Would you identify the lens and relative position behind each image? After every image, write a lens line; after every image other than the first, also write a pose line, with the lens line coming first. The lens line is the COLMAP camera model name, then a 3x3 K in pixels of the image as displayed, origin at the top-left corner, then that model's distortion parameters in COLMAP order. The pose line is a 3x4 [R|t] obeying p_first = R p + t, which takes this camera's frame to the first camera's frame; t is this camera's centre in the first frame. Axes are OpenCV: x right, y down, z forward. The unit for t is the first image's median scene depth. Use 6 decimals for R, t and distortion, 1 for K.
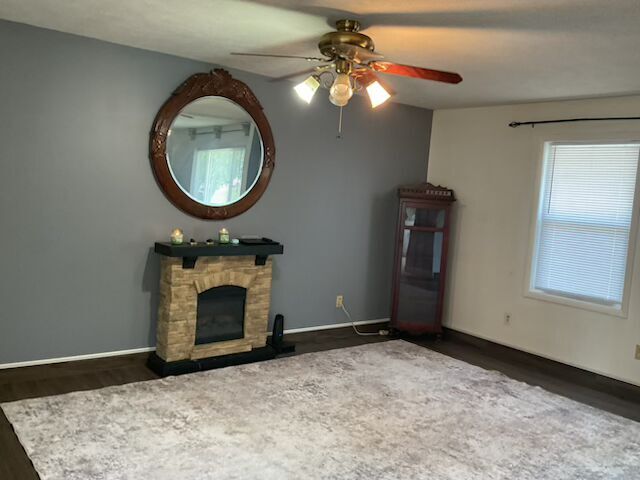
lens RADIAL K [[561.8, 0, 320.0], [0, 561.8, 240.0], [0, 0, 1]] dist [0.068297, -0.144944]
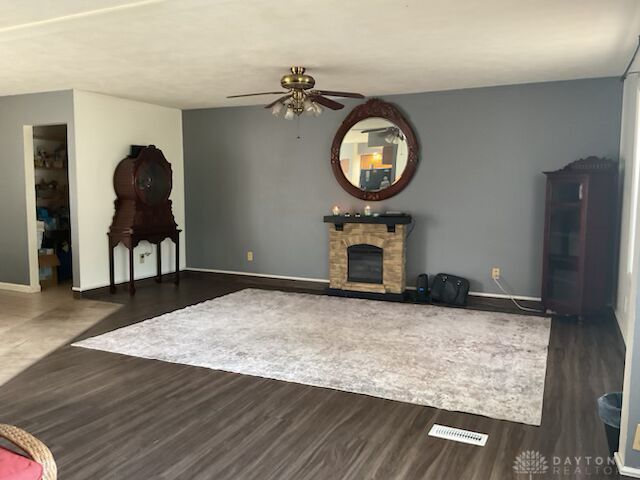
lens RADIAL K [[532.0, 0, 320.0], [0, 532.0, 240.0], [0, 0, 1]] dist [0.098408, -0.185644]
pose [[0.447925, 0.011771, -0.893994, 1.046763], [-0.052374, 0.998542, -0.013094, 0.095459], [0.892536, 0.052687, 0.447888, 0.270961]]
